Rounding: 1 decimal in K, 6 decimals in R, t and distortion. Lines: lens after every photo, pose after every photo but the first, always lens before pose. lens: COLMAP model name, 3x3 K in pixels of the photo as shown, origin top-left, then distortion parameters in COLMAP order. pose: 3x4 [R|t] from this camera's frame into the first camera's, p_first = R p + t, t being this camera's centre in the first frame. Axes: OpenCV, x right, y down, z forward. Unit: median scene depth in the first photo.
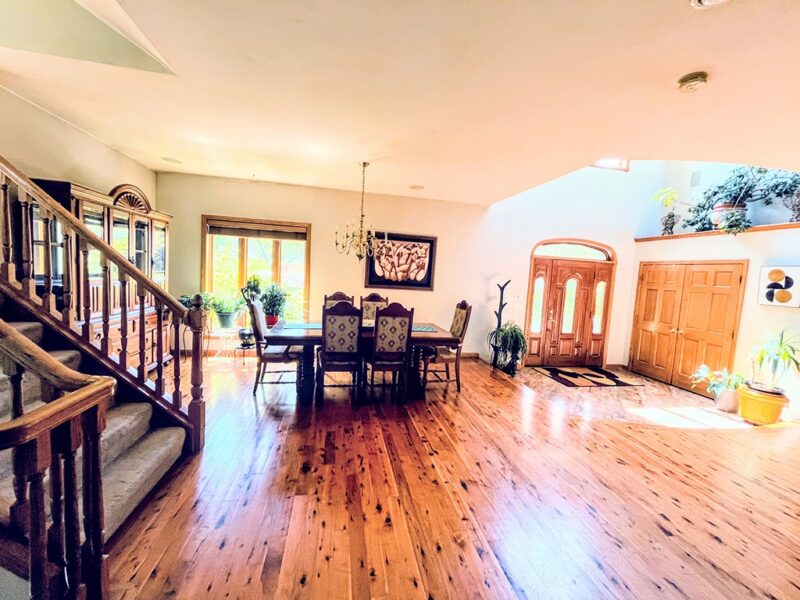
lens RADIAL K [[321.7, 0, 398.0], [0, 321.7, 298.8], [0, 0, 1]] dist [0.000455, -0.000152]
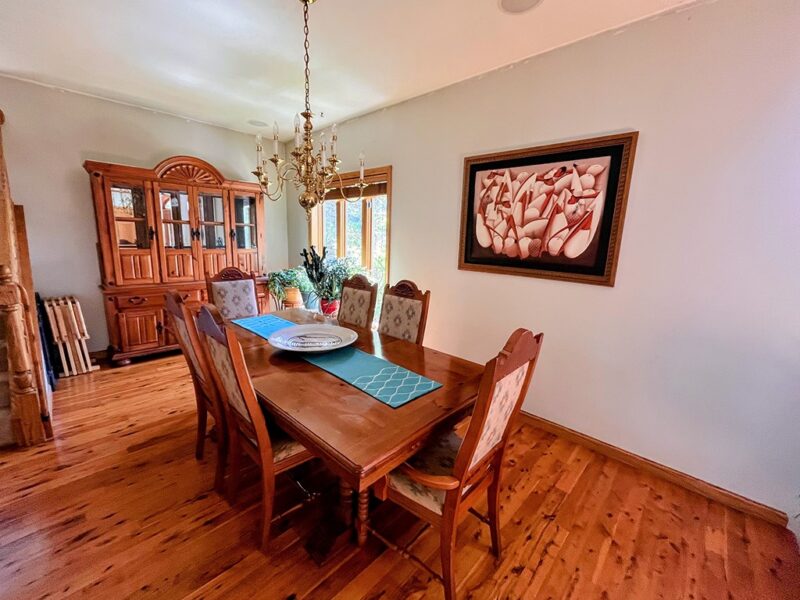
lens RADIAL K [[329.5, 0, 397.3], [0, 329.5, 298.5], [0, 0, 1]] dist [-0.001591, 0.000062]
pose [[0.586441, 0.112645, -0.802121, 0.280346], [-0.062201, 0.993621, 0.094062, -0.030915], [0.807600, -0.005269, 0.589707, 0.586387]]
